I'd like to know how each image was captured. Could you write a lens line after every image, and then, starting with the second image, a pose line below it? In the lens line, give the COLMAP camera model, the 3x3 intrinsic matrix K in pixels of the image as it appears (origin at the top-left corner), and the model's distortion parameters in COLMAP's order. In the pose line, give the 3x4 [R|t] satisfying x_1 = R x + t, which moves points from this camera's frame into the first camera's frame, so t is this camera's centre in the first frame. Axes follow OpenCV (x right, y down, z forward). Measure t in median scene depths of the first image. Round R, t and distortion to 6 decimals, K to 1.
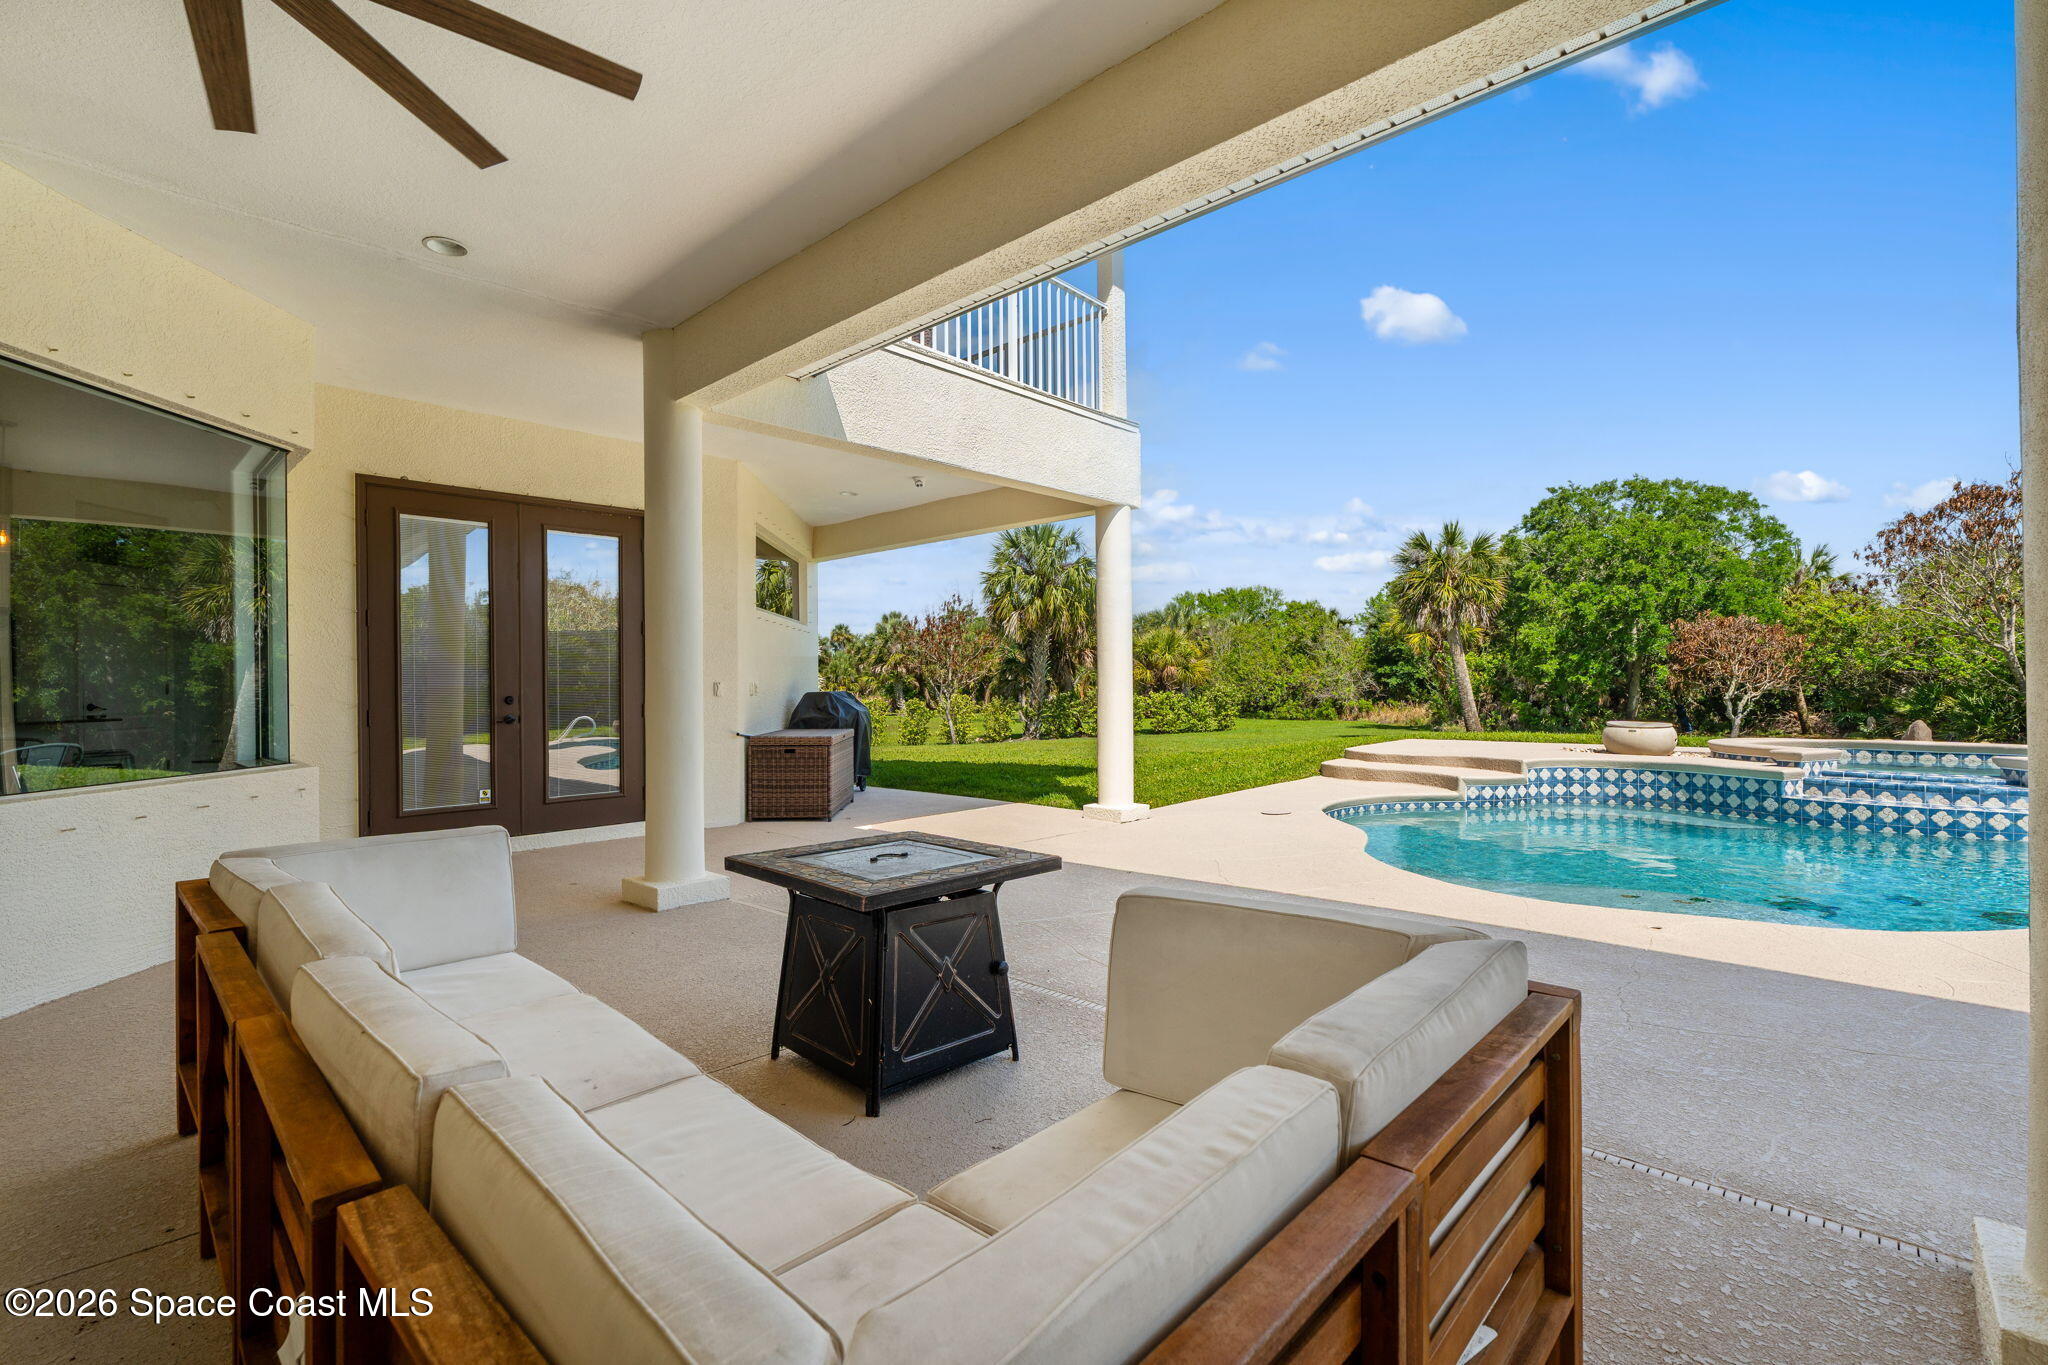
lens RADIAL K [[922.0, 0, 1014.8], [0, 922.0, 682.1], [0, 0, 1]] dist [-0.004915, 0.001027]
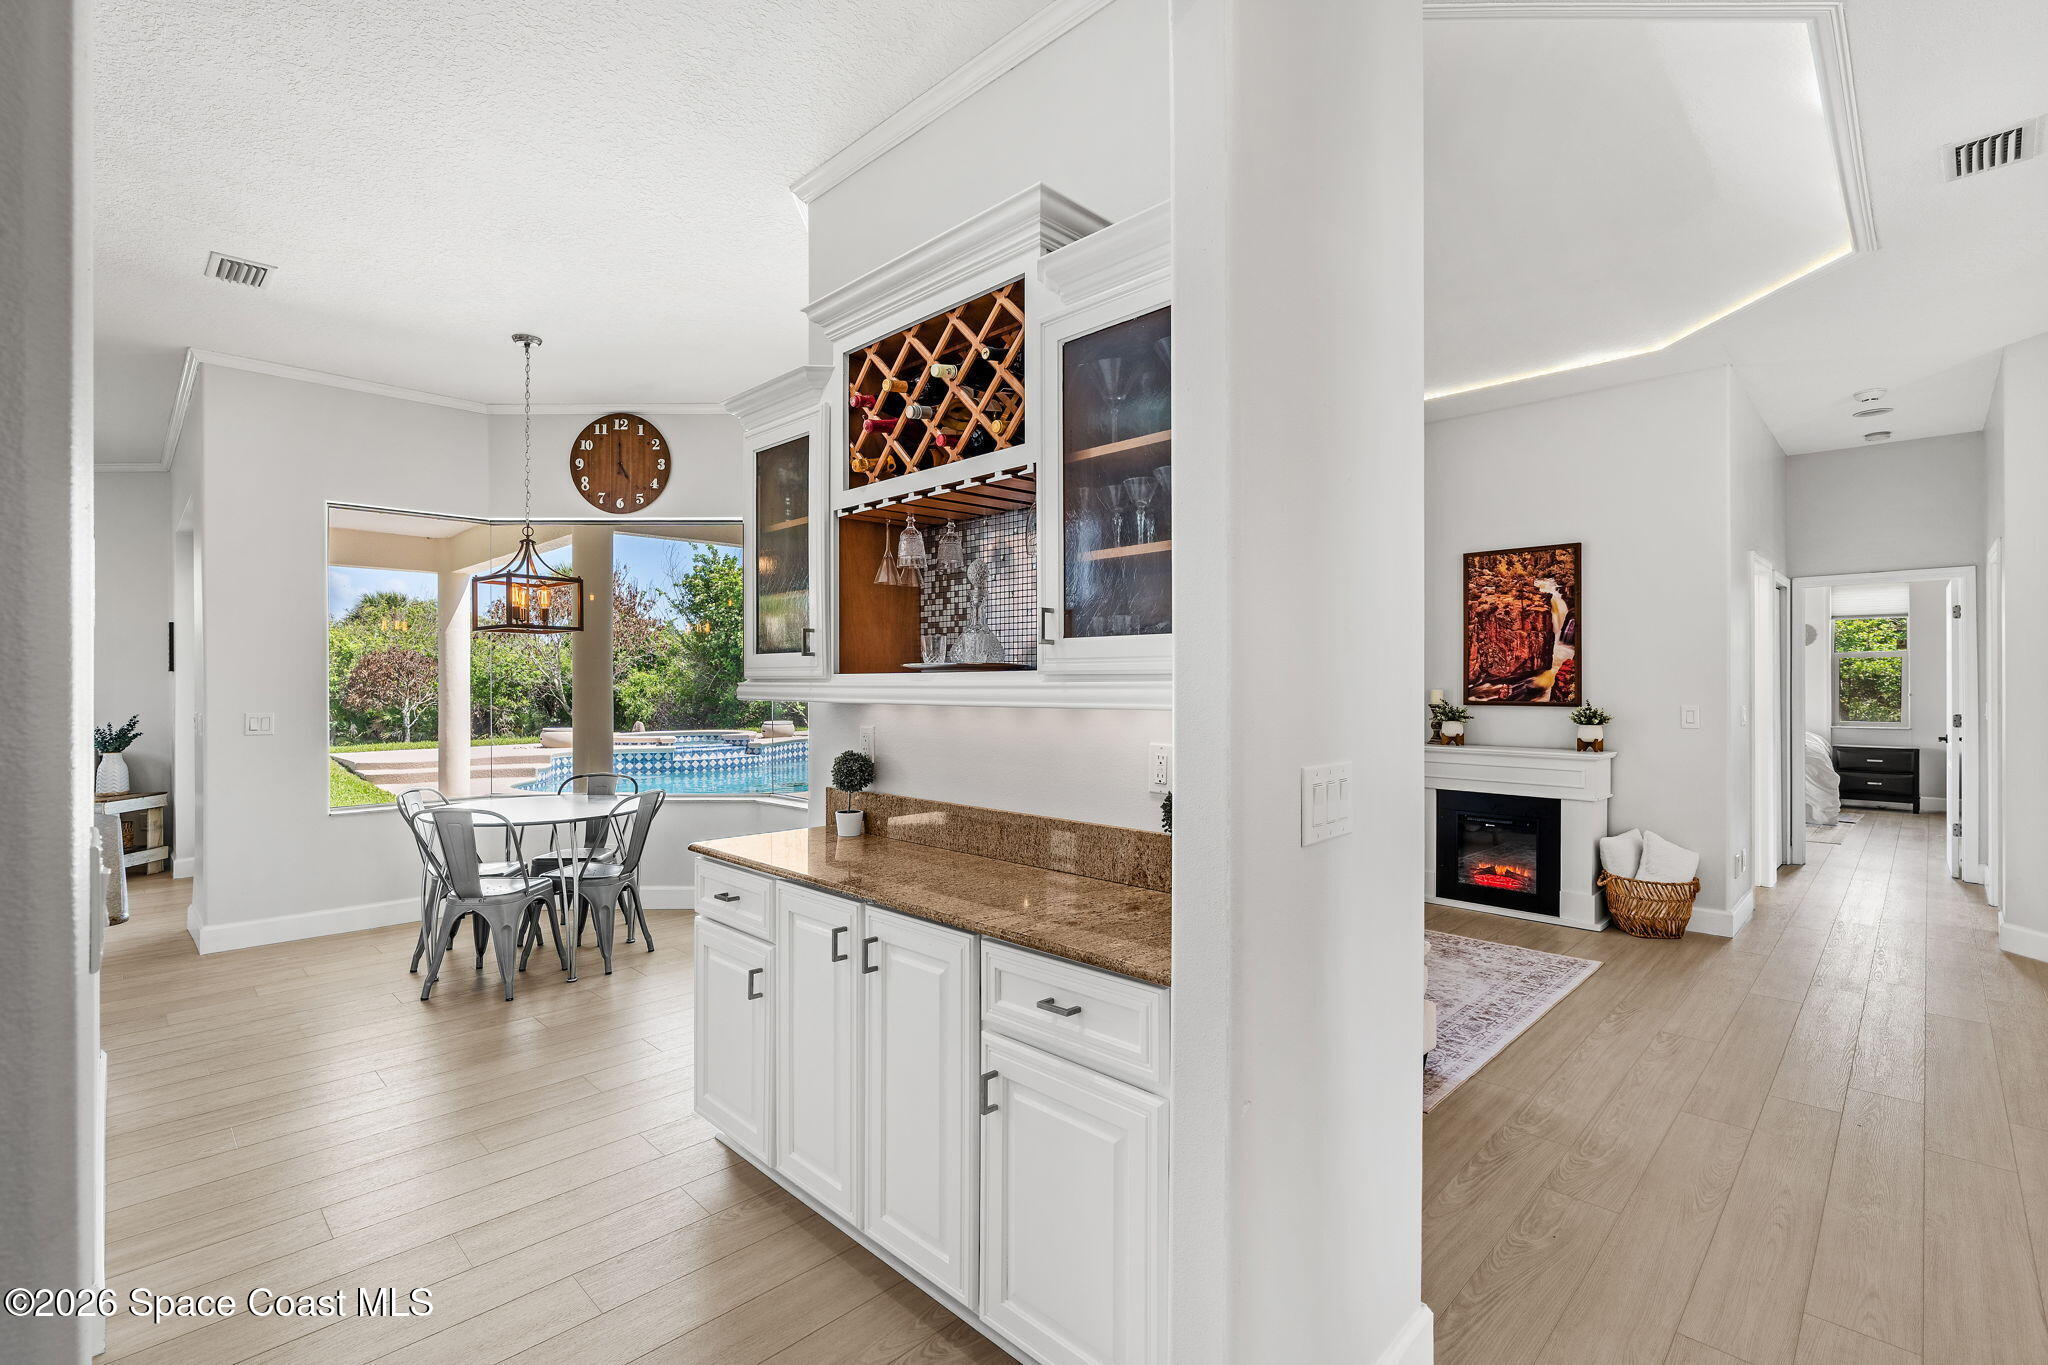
lens RADIAL K [[922.0, 0, 1013.3], [0, 922.0, 683.5], [0, 0, 1]] dist [-0.004915, 0.001027]
pose [[0.024528, 0.012903, 0.999616, -0.761463], [0.002574, 0.999913, -0.012970, -0.009285], [-0.999696, 0.002891, 0.024493, 0.137039]]
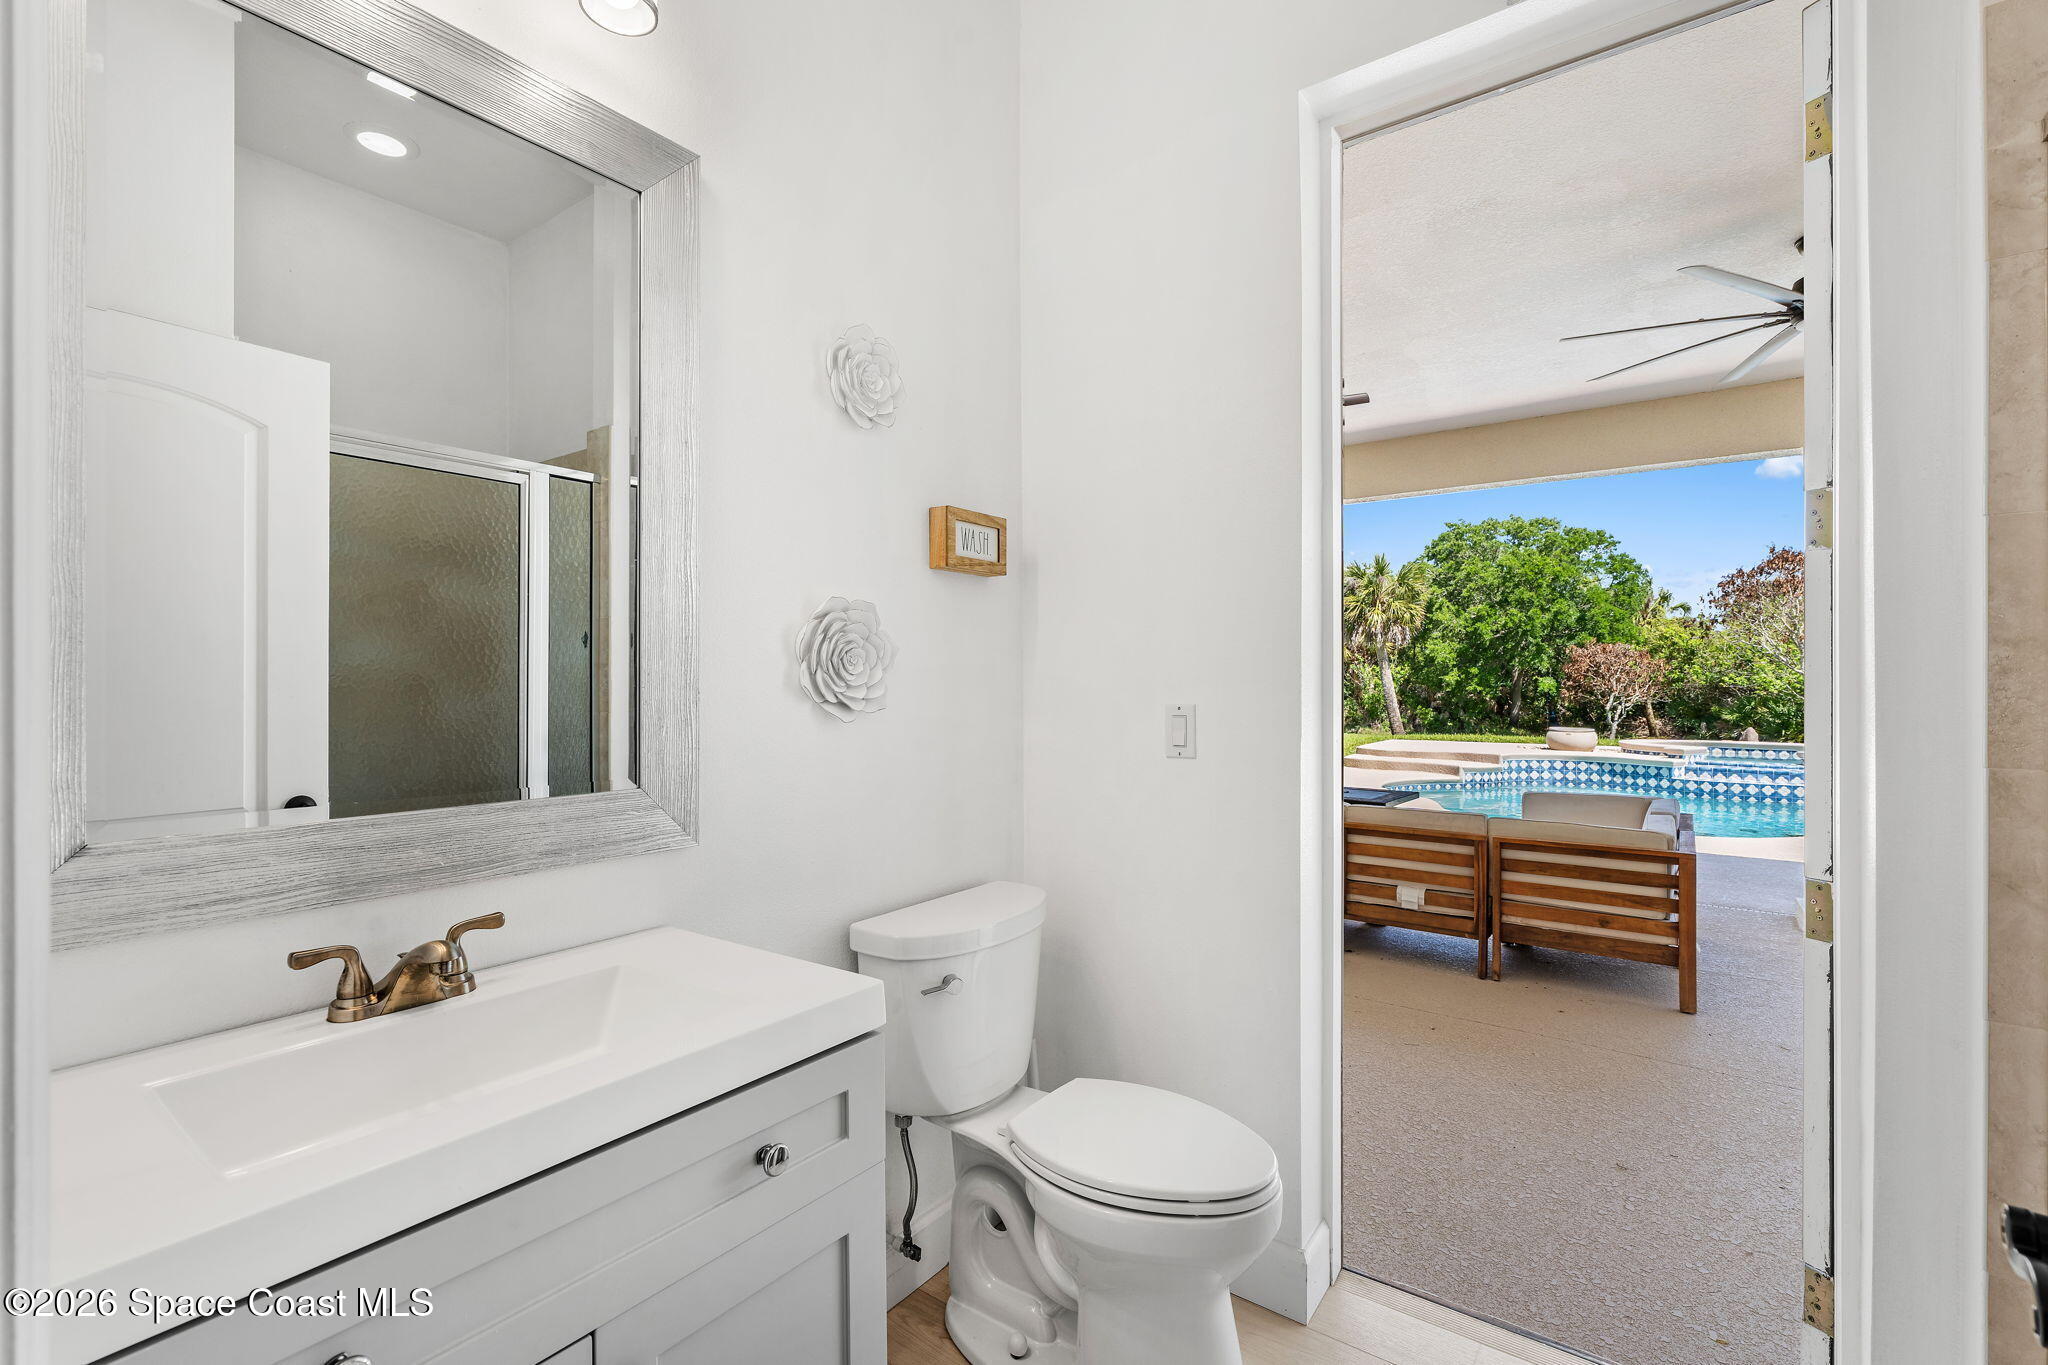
lens RADIAL K [[922.0, 0, 1013.8], [0, 922.0, 681.6], [0, 0, 1]] dist [-0.004915, 0.001027]
pose [[0.993454, 0.009282, 0.113857, -0.277753], [-0.009205, 0.999957, -0.001199, -0.014987], [-0.113863, 0.000143, 0.993496, -0.255298]]
